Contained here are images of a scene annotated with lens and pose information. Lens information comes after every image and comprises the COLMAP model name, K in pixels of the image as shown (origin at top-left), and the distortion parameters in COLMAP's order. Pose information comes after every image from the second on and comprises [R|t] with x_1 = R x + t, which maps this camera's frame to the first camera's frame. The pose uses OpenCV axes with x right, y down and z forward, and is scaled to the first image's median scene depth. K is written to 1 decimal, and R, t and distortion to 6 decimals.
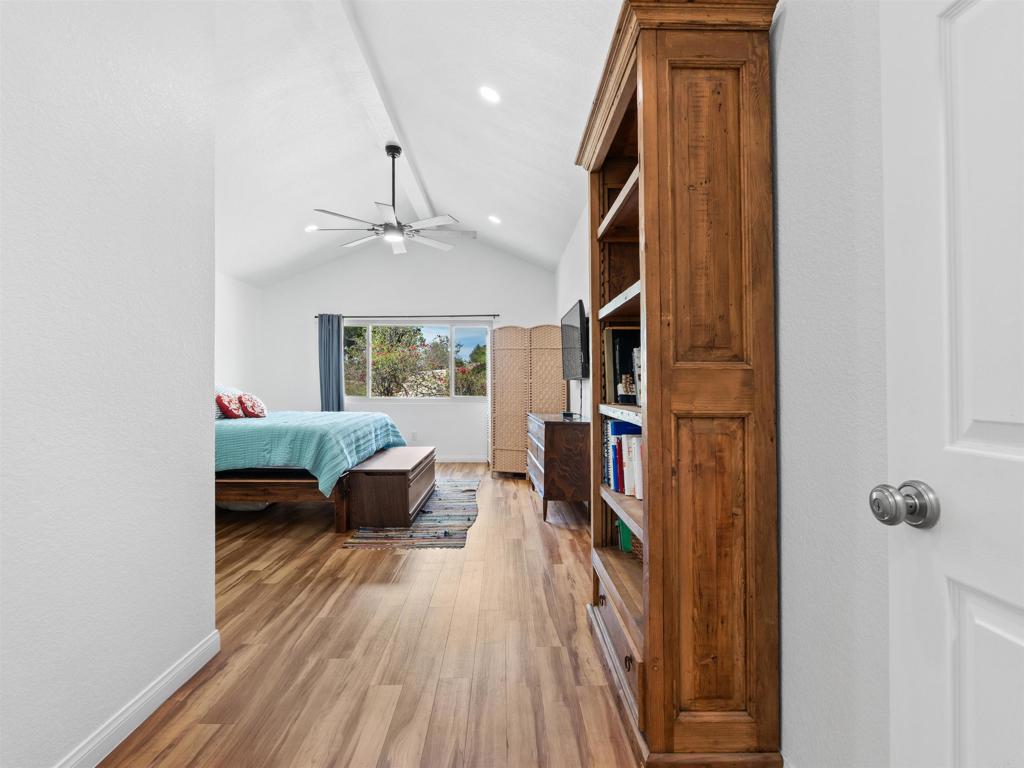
lens RADIAL K [[488.1, 0, 511.6], [0, 488.1, 386.9], [0, 0, 1]] dist [-0.000762, -0.000499]
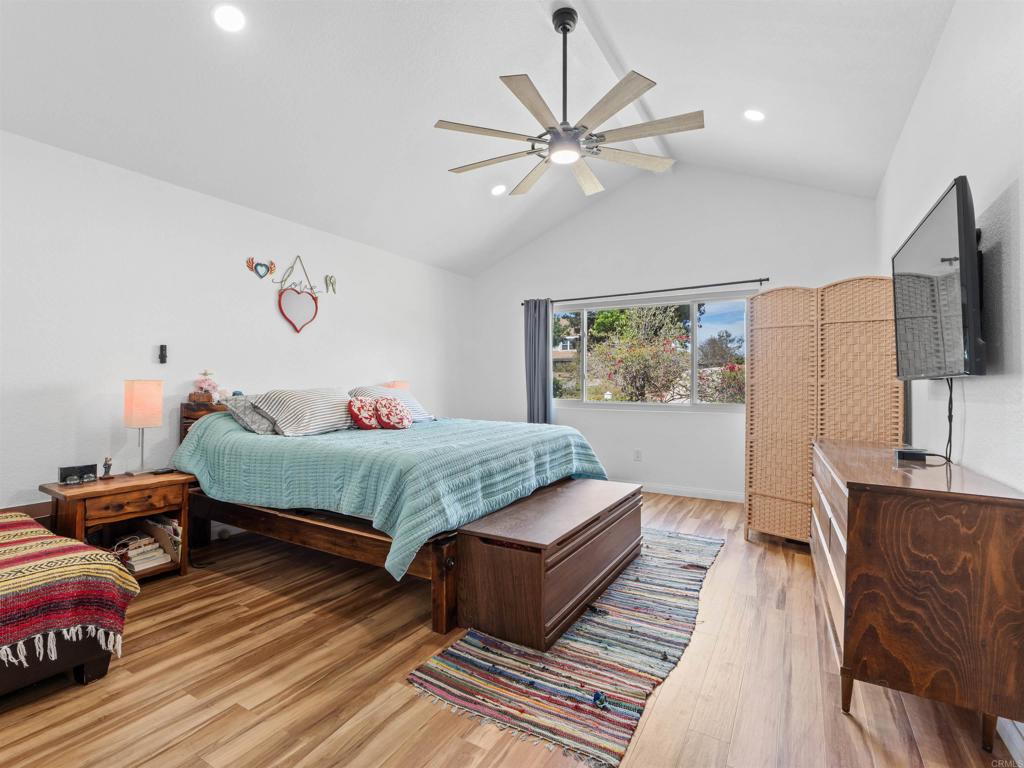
lens RADIAL K [[488.1, 0, 511.6], [0, 488.1, 386.9], [0, 0, 1]] dist [-0.000762, -0.000499]
pose [[0.853748, 0.007750, -0.520629, 0.036223], [-0.006153, 0.999970, 0.004797, -0.008826], [0.520651, -0.000892, 0.853769, 0.460321]]
